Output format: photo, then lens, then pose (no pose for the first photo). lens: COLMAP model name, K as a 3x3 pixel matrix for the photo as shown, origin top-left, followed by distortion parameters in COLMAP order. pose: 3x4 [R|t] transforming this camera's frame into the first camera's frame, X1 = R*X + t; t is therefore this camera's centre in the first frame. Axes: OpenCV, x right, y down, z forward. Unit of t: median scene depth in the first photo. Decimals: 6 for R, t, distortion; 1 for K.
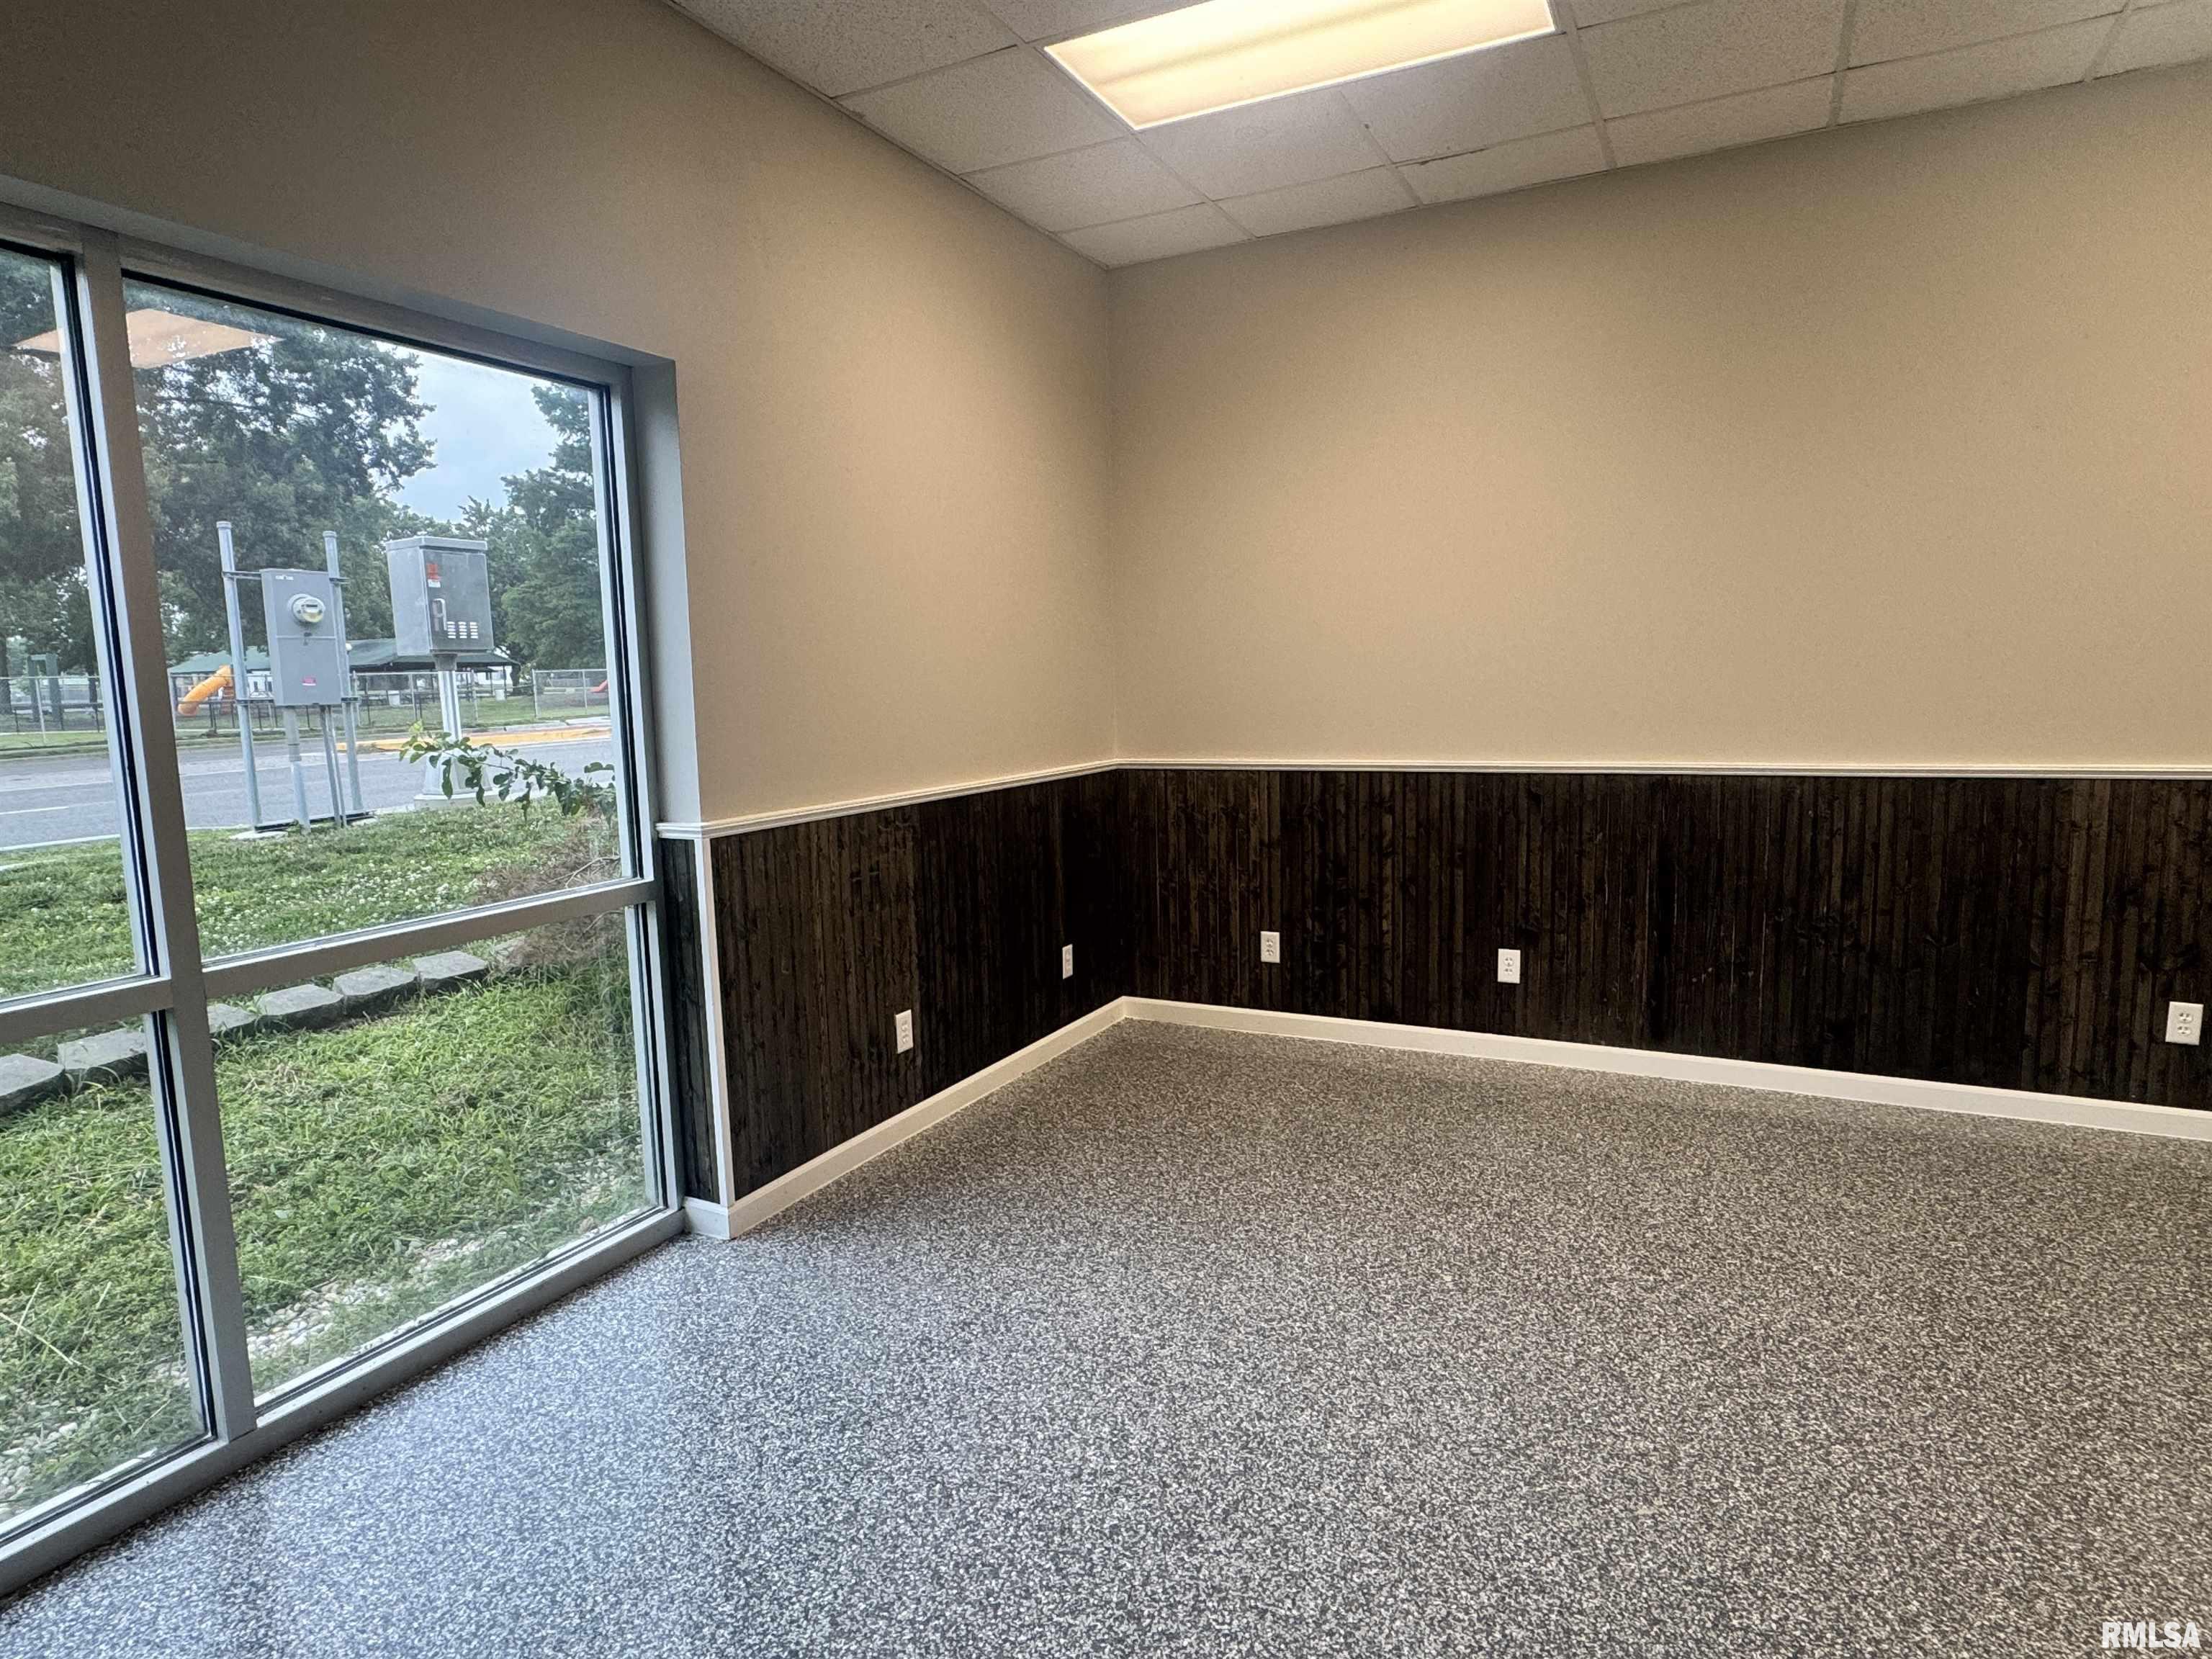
lens RADIAL K [[1259.4, 0, 1100.4], [0, 1259.4, 830.4], [0, 0, 1]] dist [0.000429, 0.000775]
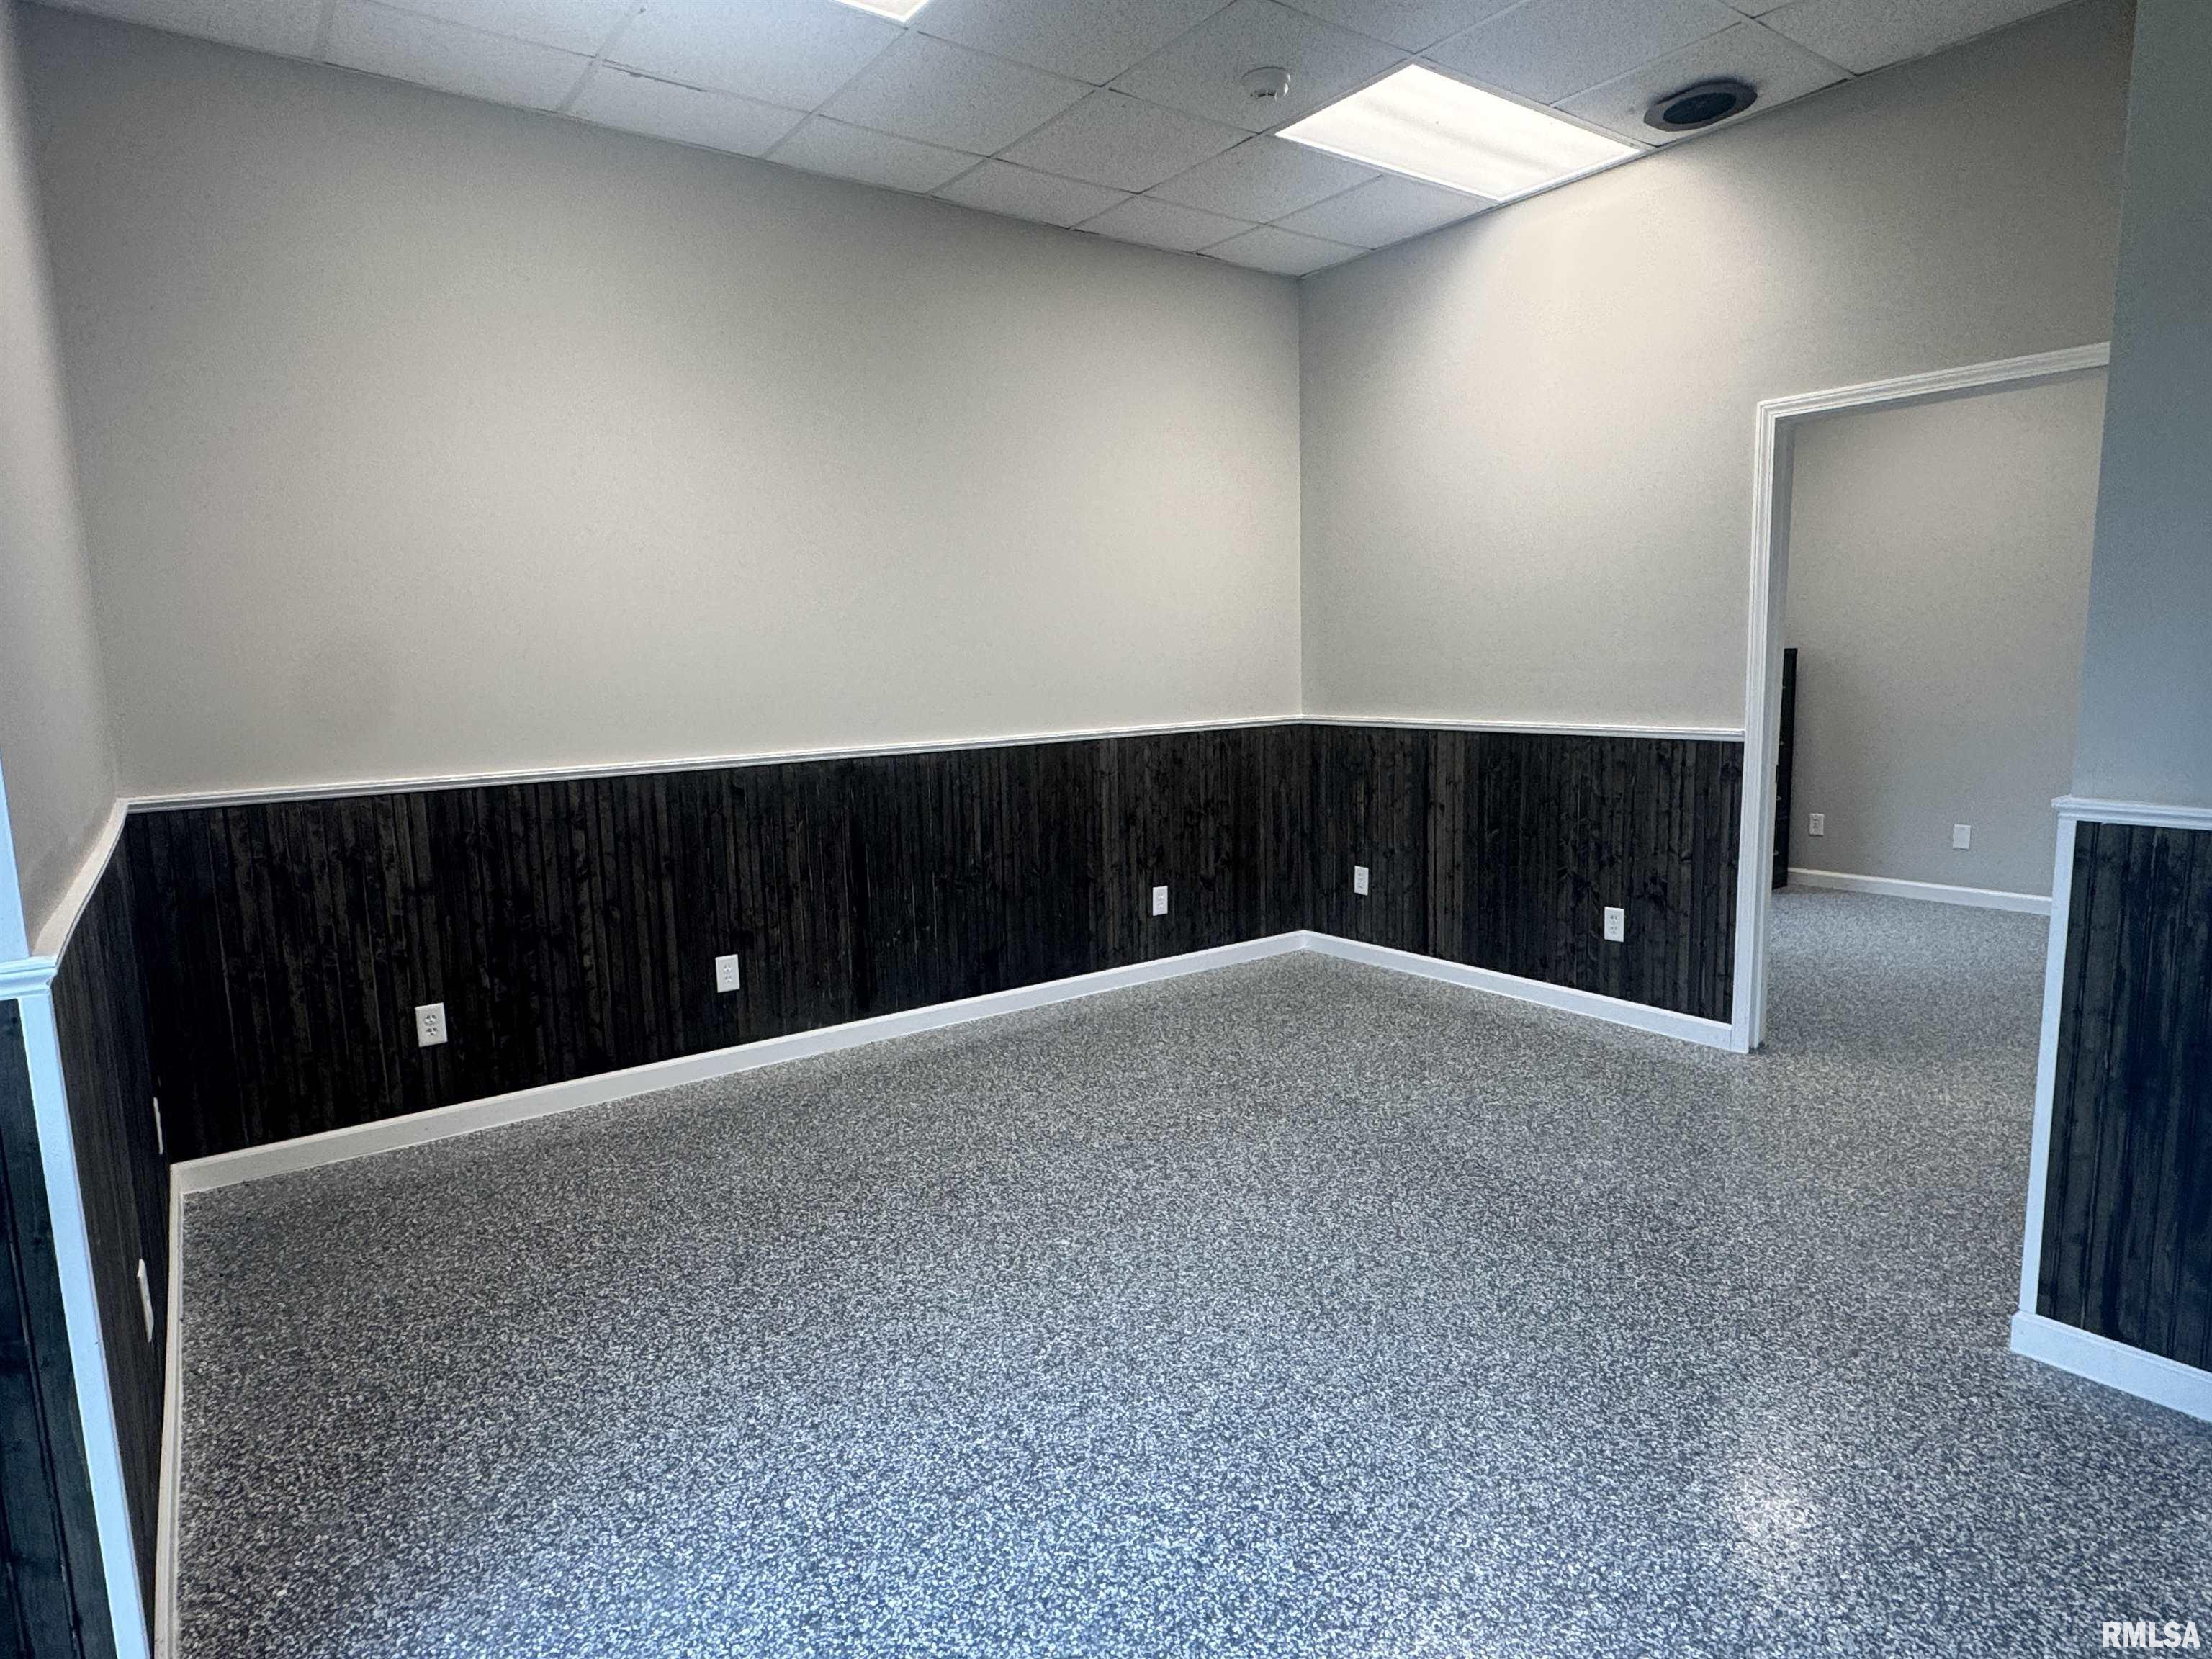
lens RADIAL K [[1259.4, 0, 1105.6], [0, 1259.4, 829.4], [0, 0, 1]] dist [0.000429, 0.000775]
pose [[0.441793, -0.111046, 0.890218, -0.386869], [0.121737, 0.990552, 0.063146, -0.024790], [-0.888819, 0.080475, 0.451137, 0.319616]]
